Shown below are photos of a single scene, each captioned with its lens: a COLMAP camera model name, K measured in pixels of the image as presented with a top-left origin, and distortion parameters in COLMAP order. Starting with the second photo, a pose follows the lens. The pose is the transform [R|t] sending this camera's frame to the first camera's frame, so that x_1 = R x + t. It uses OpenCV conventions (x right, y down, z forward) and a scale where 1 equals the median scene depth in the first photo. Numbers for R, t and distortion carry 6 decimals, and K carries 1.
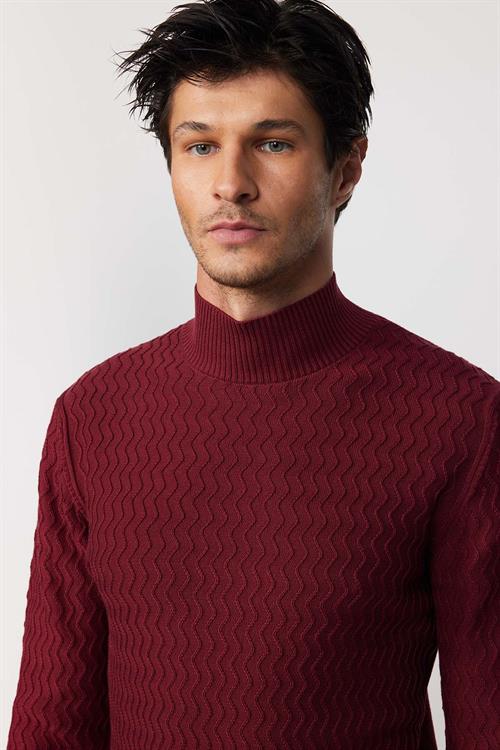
lens RADIAL K [[1506.2, 0, 250.0], [0, 1506.2, 375.1], [0, 0, 1]] dist [0.033298, 0.000000]
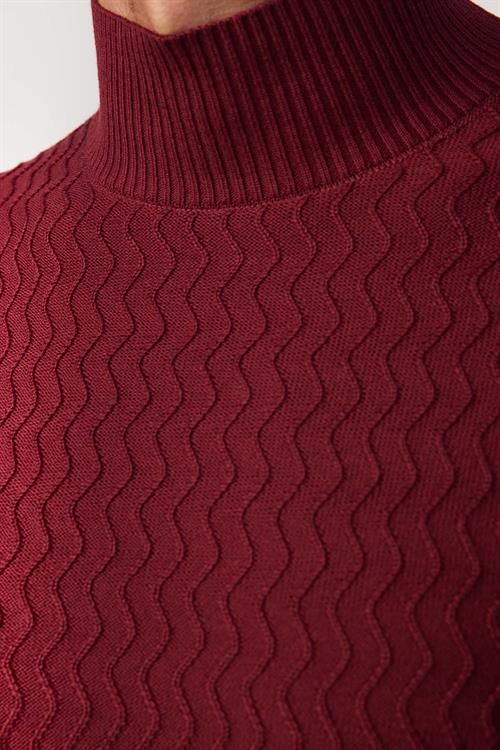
lens RADIAL K [[1506.2, 0, 250.1], [0, 1506.2, 374.8], [0, 0, 1]] dist [0.033298, 0.000000]
pose [[0.990749, -0.035262, -0.131048, 0.060767], [0.040745, 0.998393, 0.039397, 0.035432], [0.129449, -0.044373, 0.990593, 0.613464]]
